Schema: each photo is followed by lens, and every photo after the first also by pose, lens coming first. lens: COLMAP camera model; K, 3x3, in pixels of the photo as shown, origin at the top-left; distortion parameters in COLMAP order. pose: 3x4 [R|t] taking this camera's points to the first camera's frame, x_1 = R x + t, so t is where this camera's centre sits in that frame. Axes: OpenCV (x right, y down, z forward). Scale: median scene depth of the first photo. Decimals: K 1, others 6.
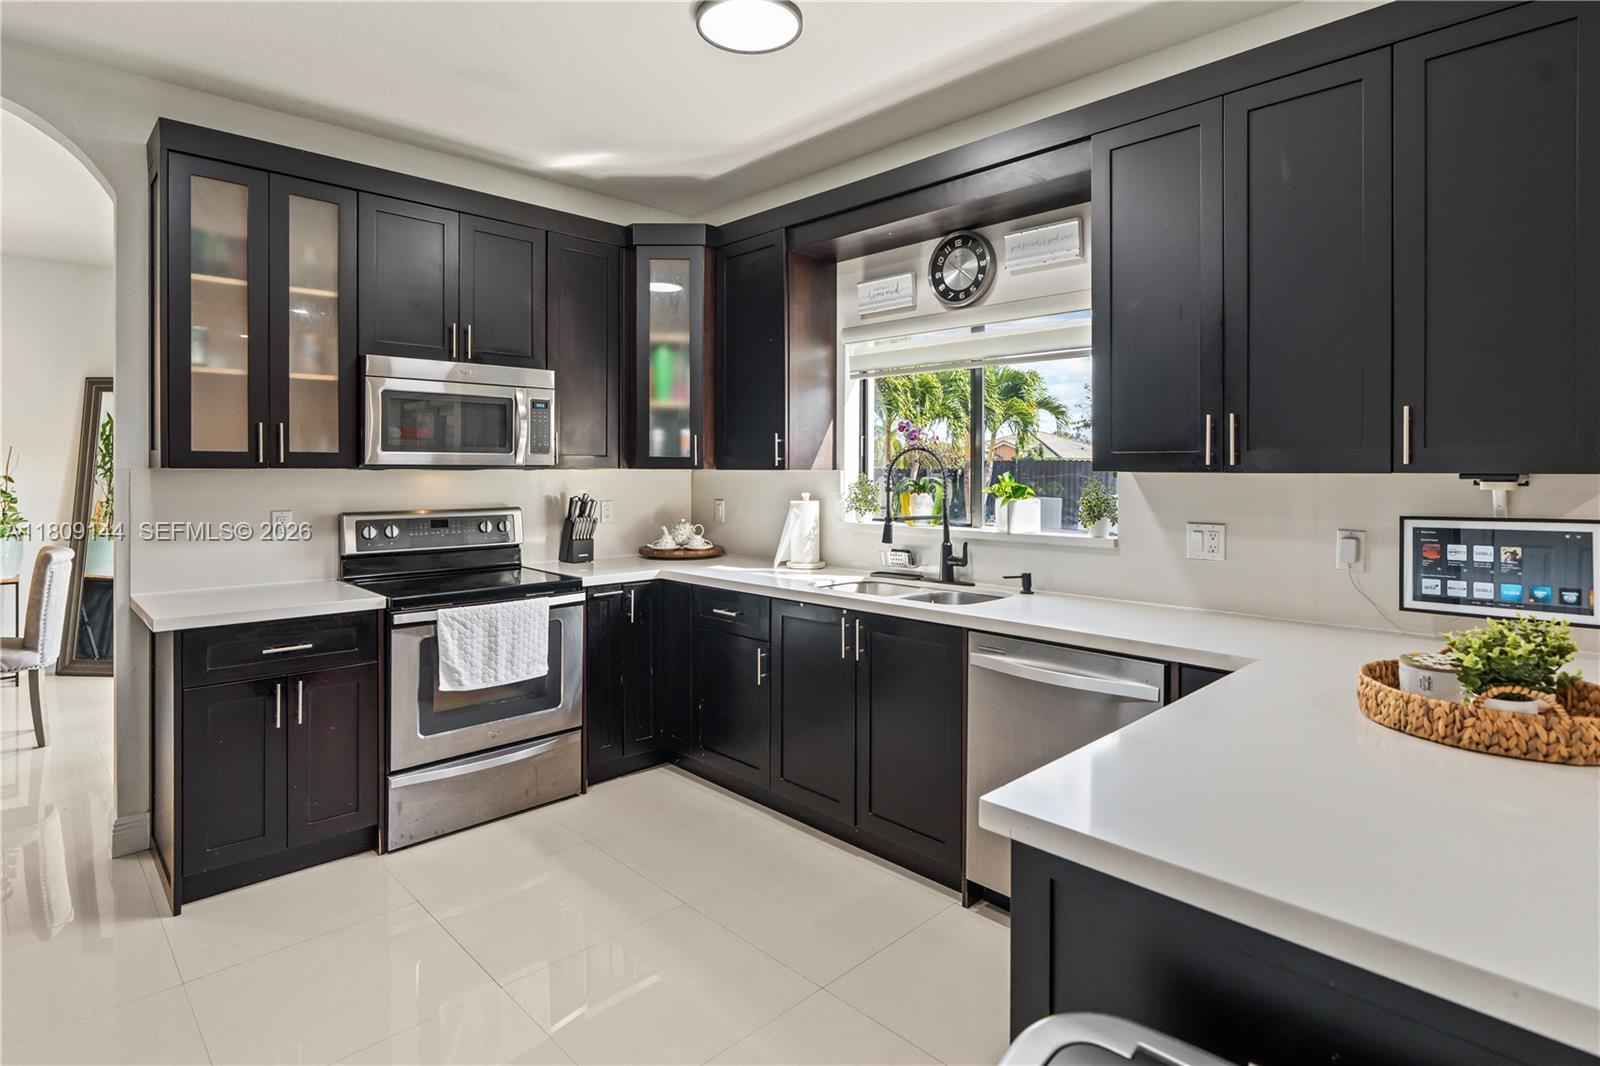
lens RADIAL K [[818.5, 0, 801.0], [0, 818.5, 472.4], [0, 0, 1]] dist [0.000389, -0.000204]
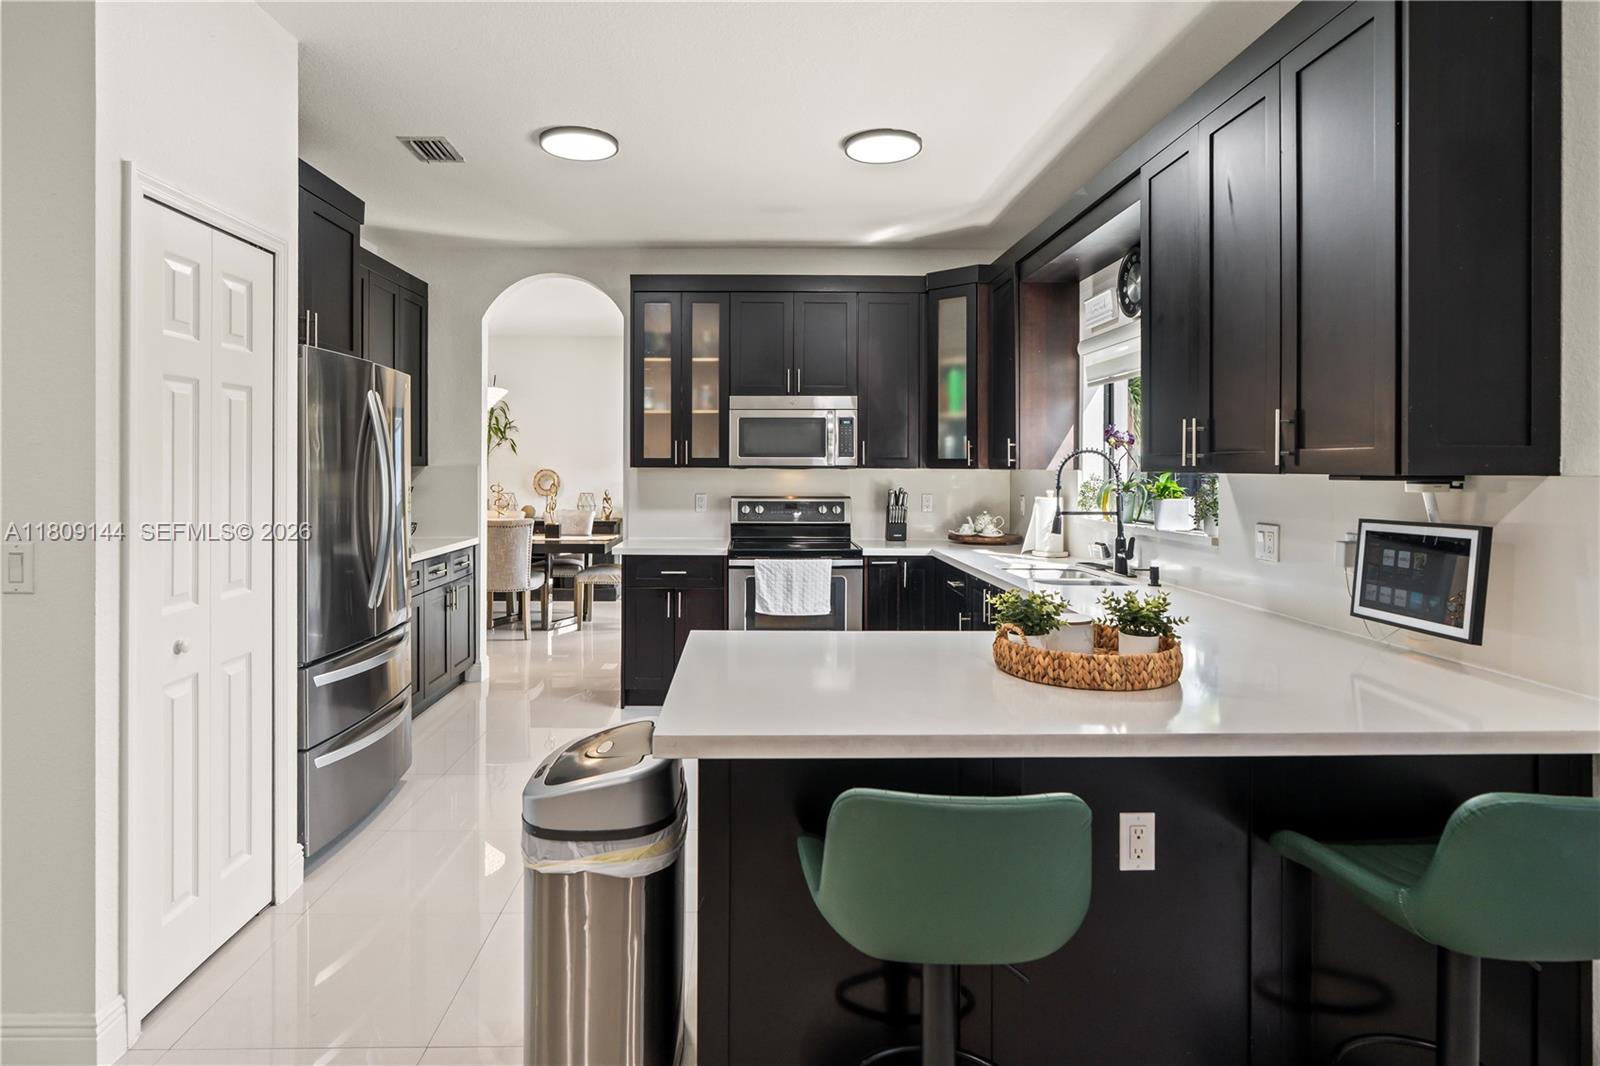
lens RADIAL K [[875.2, 0, 796.0], [0, 875.2, 467.2], [0, 0, 1]] dist [0.000213, 0.000084]
pose [[0.736156, 0.001086, -0.676811, 0.671942], [-0.005206, 0.999978, -0.004057, 0.000156], [0.676792, 0.006510, 0.736145, -0.150423]]
